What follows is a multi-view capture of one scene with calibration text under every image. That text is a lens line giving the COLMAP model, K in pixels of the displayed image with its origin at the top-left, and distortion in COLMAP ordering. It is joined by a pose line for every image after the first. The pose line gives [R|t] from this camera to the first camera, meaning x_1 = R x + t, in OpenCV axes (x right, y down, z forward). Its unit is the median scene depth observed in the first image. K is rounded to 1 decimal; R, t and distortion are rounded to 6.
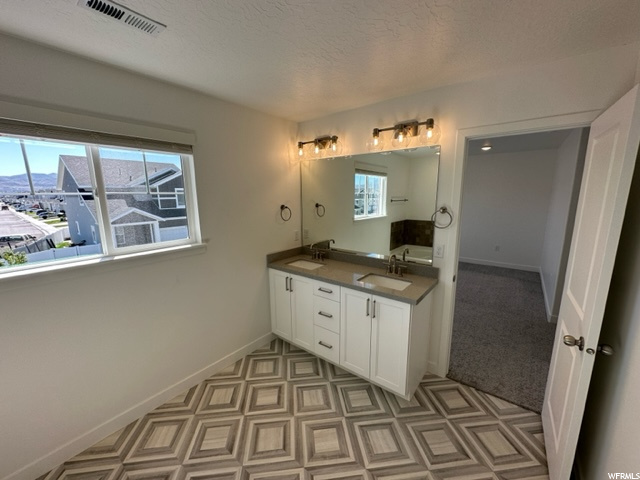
lens RADIAL K [[255.9, 0, 320.0], [0, 255.9, 240.0], [0, 0, 1]] dist [-0.000024, 0.000493]
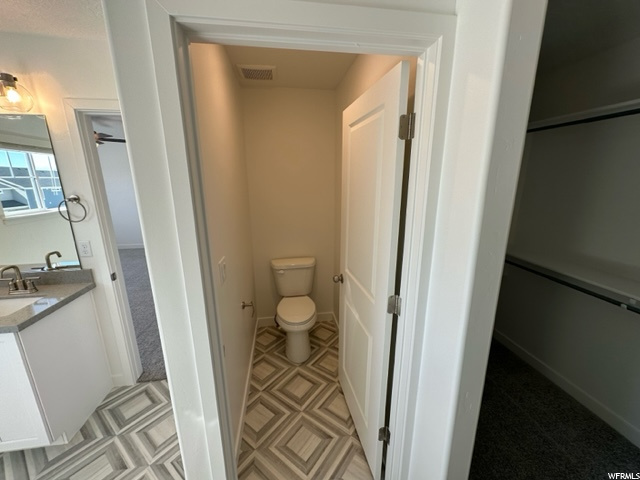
lens RADIAL K [[255.9, 0, 320.0], [0, 255.9, 240.0], [0, 0, 1]] dist [-0.000024, 0.000493]
pose [[0.686311, -0.168338, 0.707559, 0.340534], [0.128494, 0.985607, 0.109854, 0.016695], [-0.715868, 0.015523, 0.698063, -0.099956]]
